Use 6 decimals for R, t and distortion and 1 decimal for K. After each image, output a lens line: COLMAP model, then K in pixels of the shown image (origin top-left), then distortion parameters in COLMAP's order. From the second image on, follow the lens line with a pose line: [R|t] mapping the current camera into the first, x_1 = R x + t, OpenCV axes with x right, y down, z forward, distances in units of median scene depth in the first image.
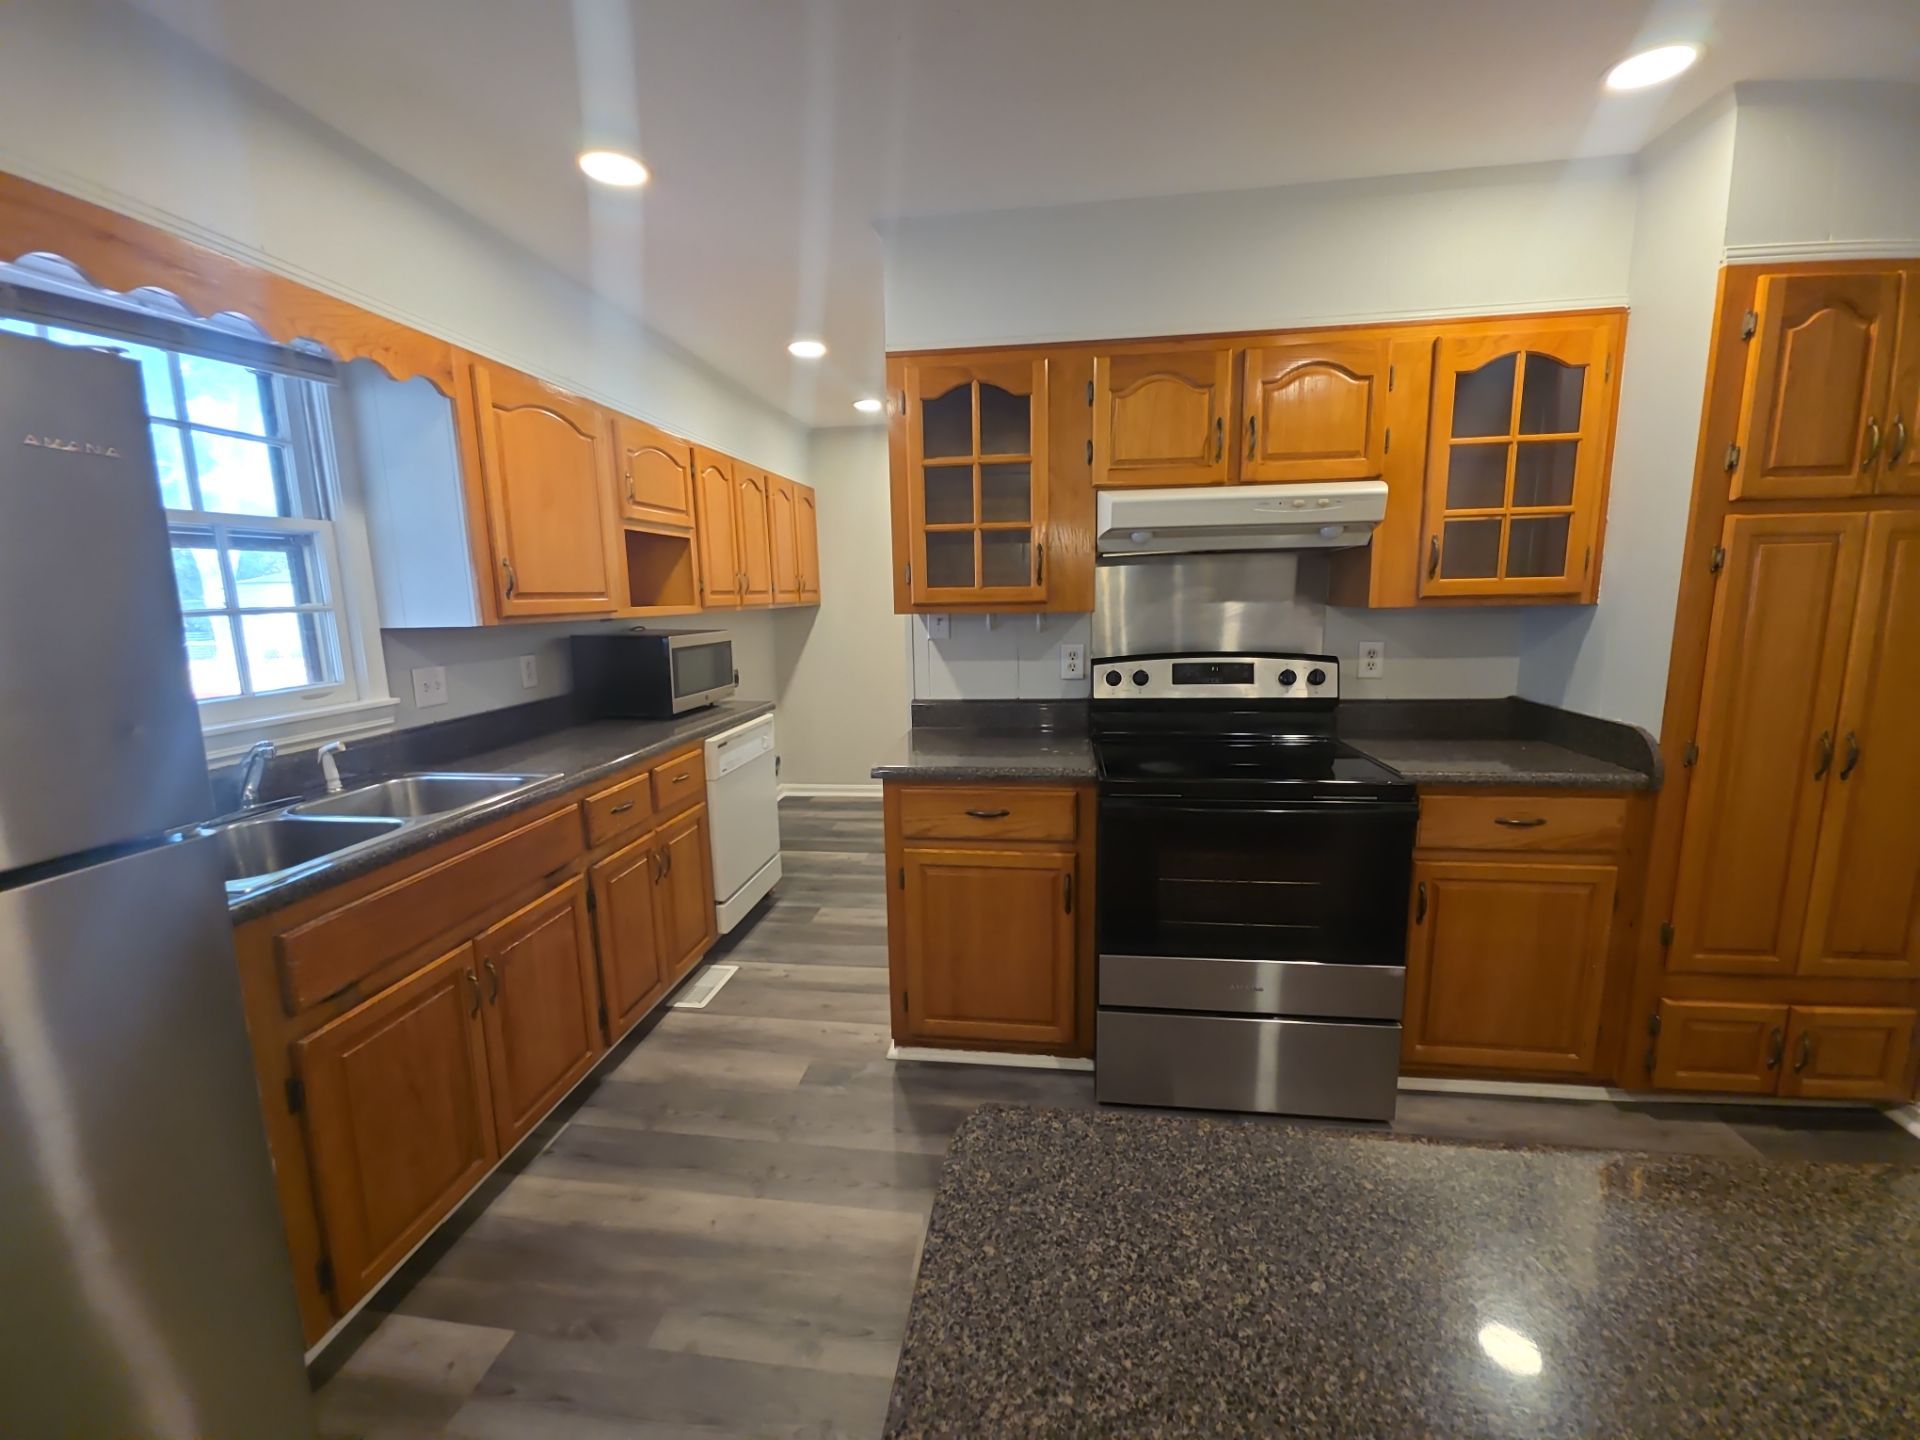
lens RADIAL K [[764.1, 0, 962.8], [0, 764.1, 710.1], [0, 0, 1]] dist [0.006770, -0.003407]
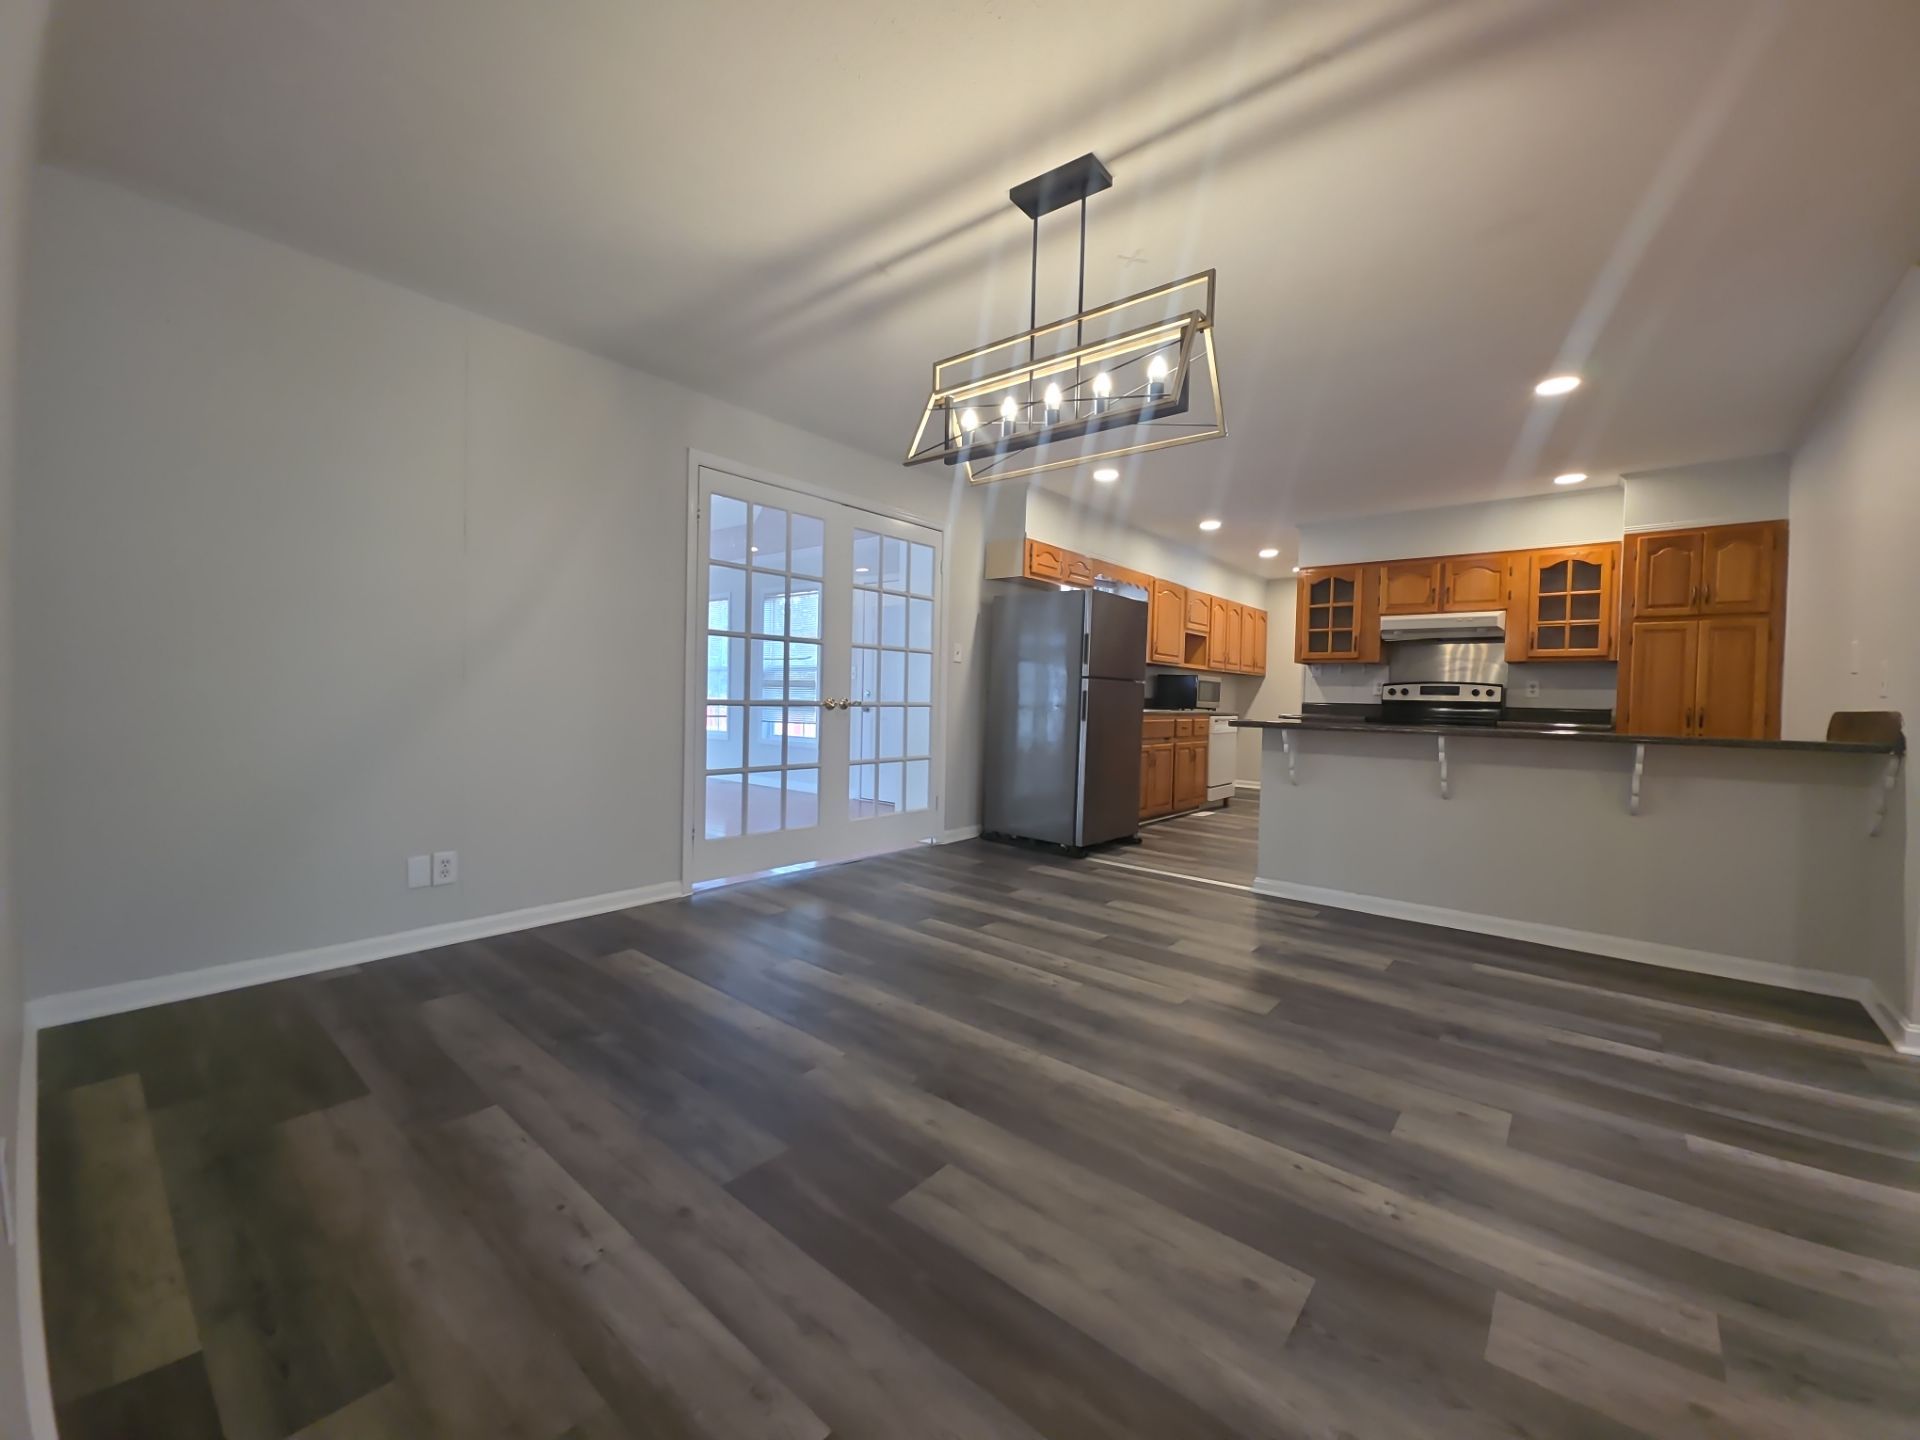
lens RADIAL K [[764.1, 0, 962.8], [0, 764.1, 710.1], [0, 0, 1]] dist [0.006770, -0.003407]
pose [[0.844787, 0.048943, -0.532860, 0.387150], [-0.123488, 0.986760, -0.105141, 0.490318], [0.520659, 0.154624, 0.839646, -1.923839]]
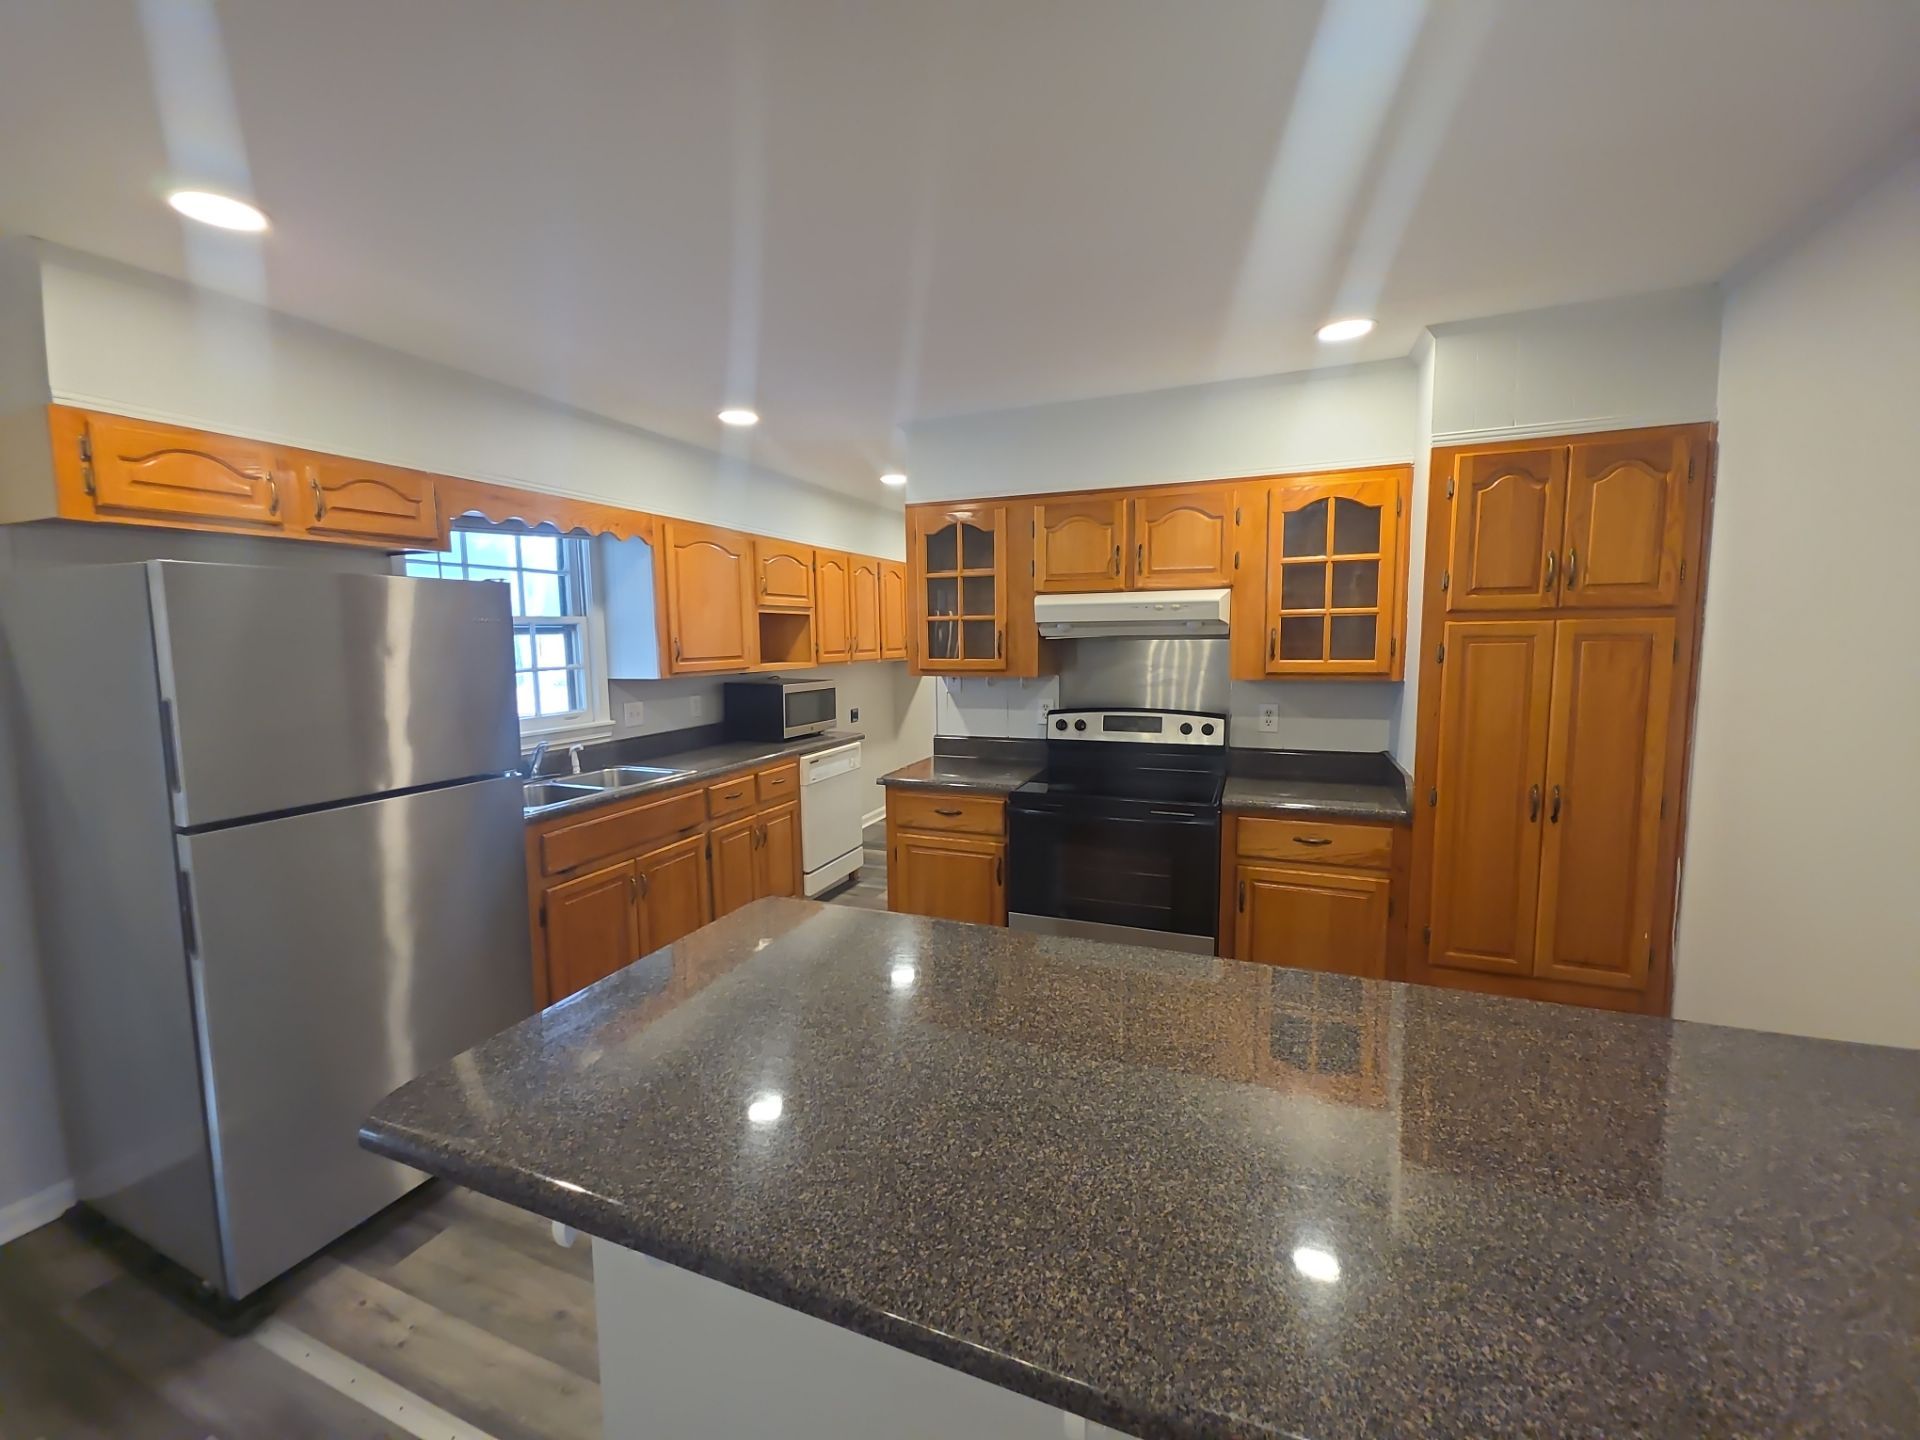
lens RADIAL K [[764.1, 0, 962.8], [0, 764.1, 710.1], [0, 0, 1]] dist [0.006770, -0.003407]
pose [[0.968712, 0.031824, -0.246141, 0.412496], [-0.044624, 0.997916, -0.046600, 0.004948], [0.244145, 0.056126, 0.968113, -0.433039]]
